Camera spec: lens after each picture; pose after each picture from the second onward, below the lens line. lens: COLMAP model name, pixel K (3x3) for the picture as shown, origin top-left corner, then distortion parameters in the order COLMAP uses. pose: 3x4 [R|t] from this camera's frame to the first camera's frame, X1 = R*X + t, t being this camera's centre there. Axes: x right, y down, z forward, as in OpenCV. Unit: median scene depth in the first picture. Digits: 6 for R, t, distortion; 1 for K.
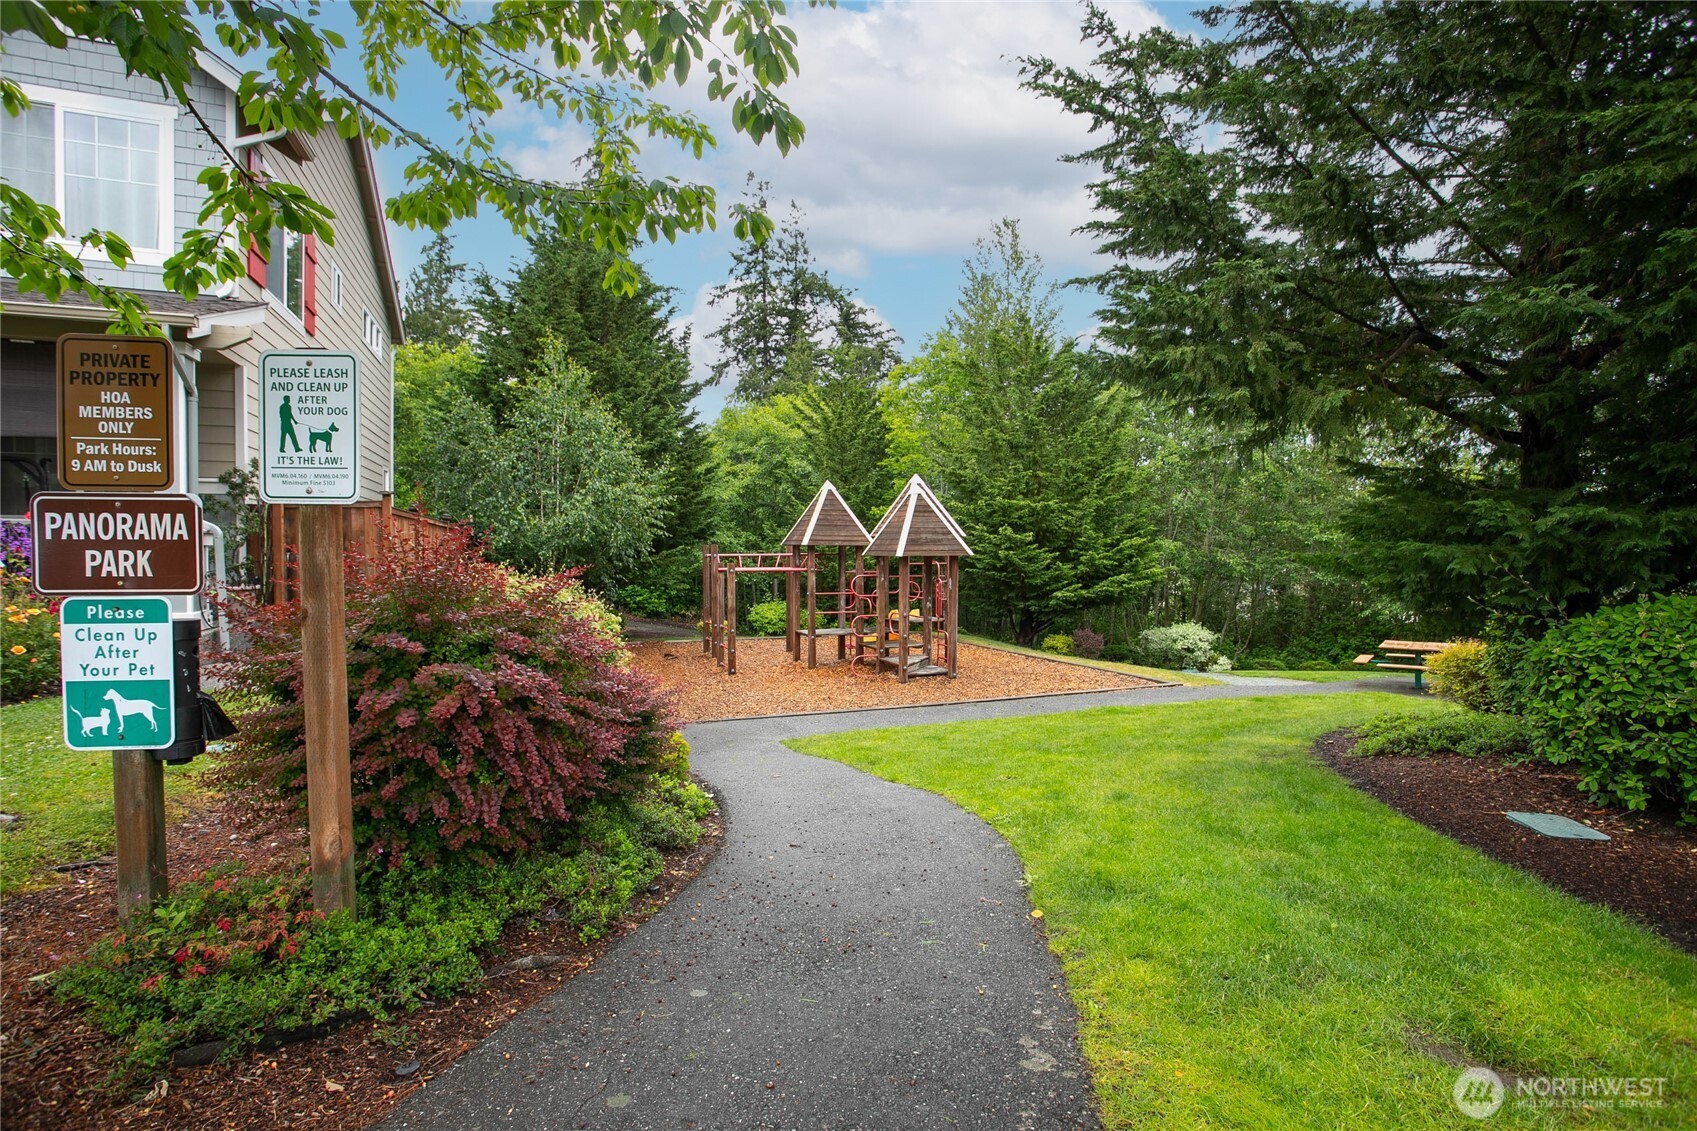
lens RADIAL K [[806.1, 0, 842.9], [0, 806.1, 570.0], [0, 0, 1]] dist [-0.008916, 0.002652]
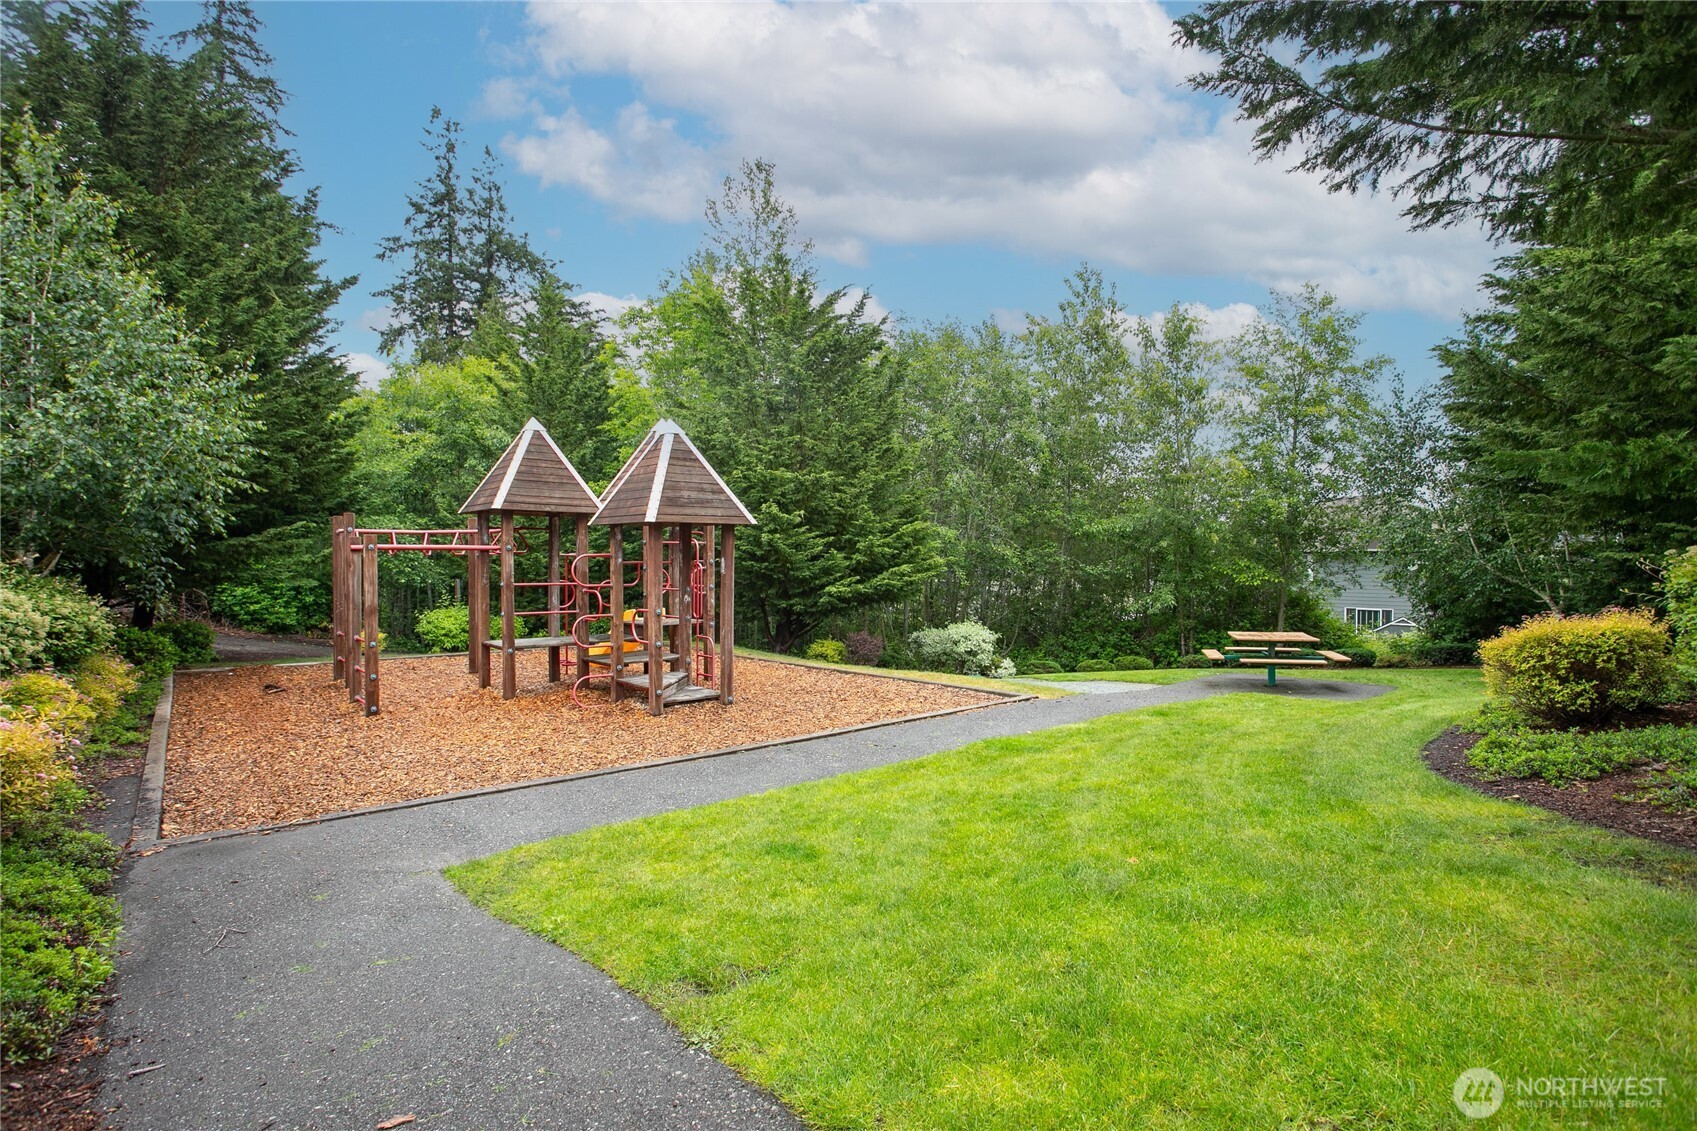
lens RADIAL K [[867.7, 0, 840.2], [0, 867.7, 560.2], [0, 0, 1]] dist [-0.030752, 0.004867]
pose [[0.946435, -0.000421, 0.322894, -0.006395], [0.006179, 0.999840, -0.016807, 0.015394], [-0.322835, 0.017902, 0.946286, 0.165571]]
